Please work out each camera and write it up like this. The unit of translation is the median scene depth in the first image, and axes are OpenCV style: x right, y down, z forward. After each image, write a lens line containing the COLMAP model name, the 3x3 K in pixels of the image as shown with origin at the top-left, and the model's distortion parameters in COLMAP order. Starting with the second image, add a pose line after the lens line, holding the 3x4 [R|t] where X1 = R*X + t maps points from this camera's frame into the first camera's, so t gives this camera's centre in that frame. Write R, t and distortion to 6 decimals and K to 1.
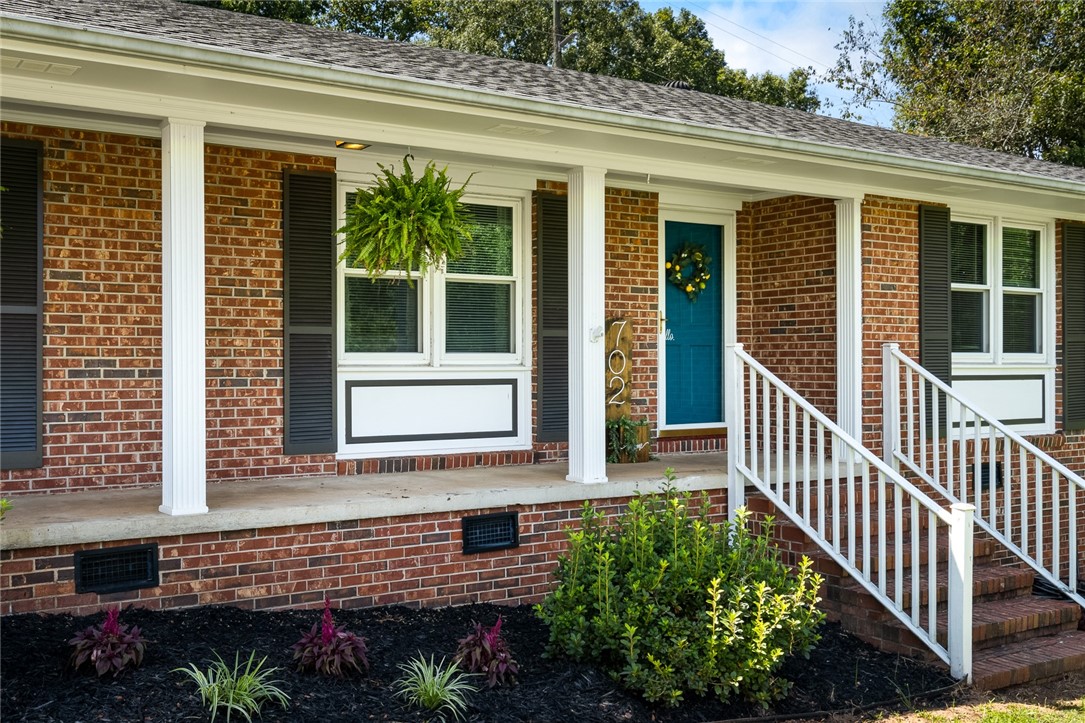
lens RADIAL K [[1112.0, 0, 542.5], [0, 1112.0, 361.5], [0, 0, 1]] dist [-0.004043, -0.003003]
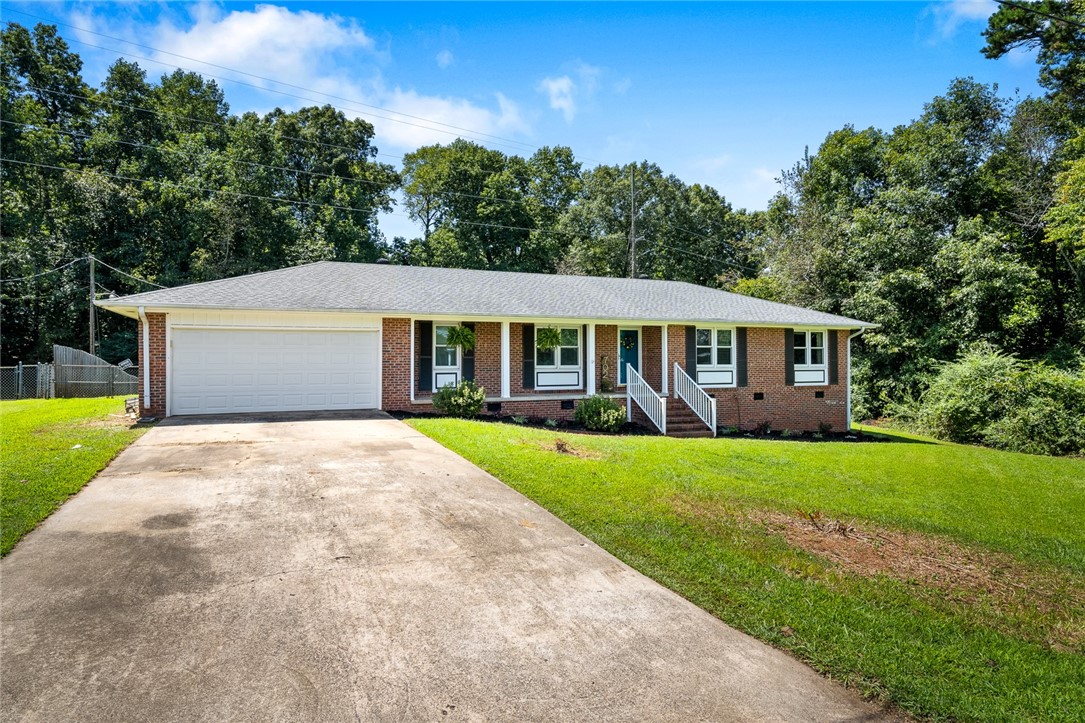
lens RADIAL K [[615.2, 0, 542.5], [0, 615.2, 361.5], [0, 0, 1]] dist [0.010088, 0.000614]
pose [[0.985659, -0.002021, -0.168738, 0.220577], [0.001863, 0.999998, -0.001097, -0.018910], [0.168740, 0.000767, 0.985660, -1.202356]]
